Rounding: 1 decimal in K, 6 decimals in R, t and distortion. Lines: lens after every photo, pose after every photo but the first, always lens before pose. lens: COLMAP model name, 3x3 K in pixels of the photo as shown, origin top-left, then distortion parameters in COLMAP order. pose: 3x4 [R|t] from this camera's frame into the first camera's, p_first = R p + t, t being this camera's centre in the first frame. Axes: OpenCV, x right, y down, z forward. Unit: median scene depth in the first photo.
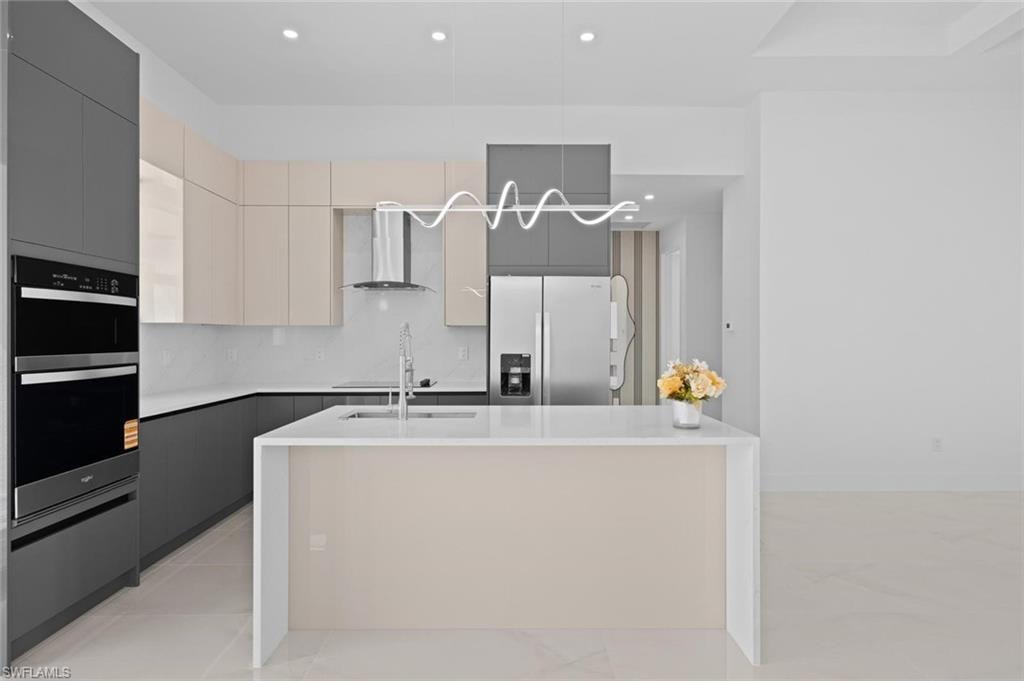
lens RADIAL K [[576.1, 0, 512.0], [0, 576.1, 340.5], [0, 0, 1]] dist [-0.000313, -0.000209]
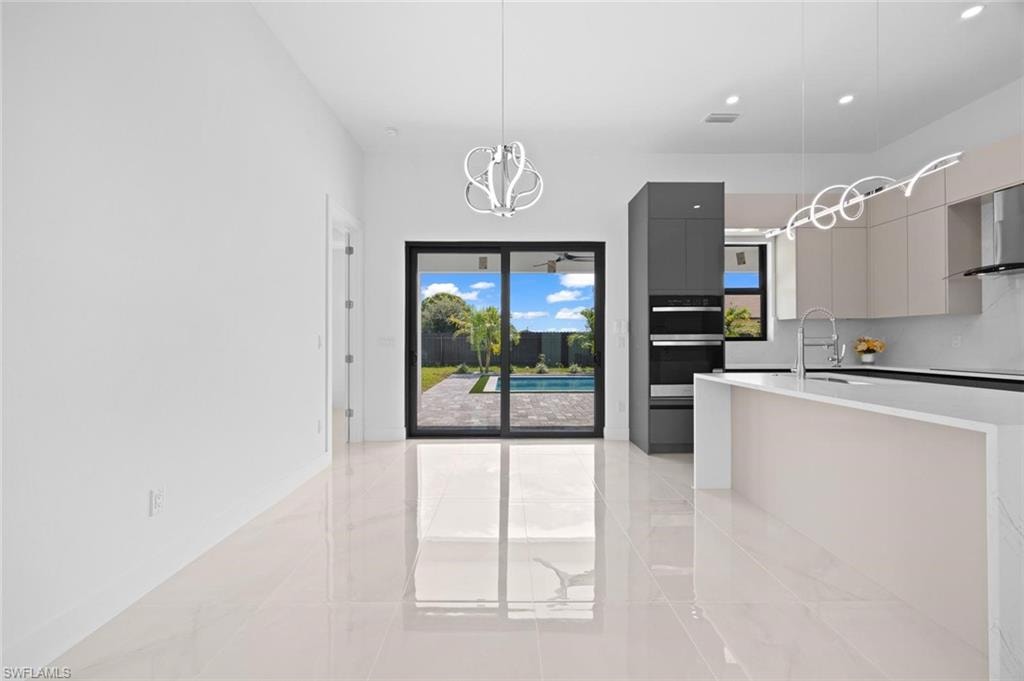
lens RADIAL K [[432.3, 0, 512.0], [0, 432.3, 340.5], [0, 0, 1]] dist [-0.000172, -0.000287]
pose [[-0.011262, -0.005333, -0.999922, 0.831688], [-0.002565, 0.999983, -0.005304, 0.050710], [0.999933, 0.002505, -0.011275, 0.304447]]
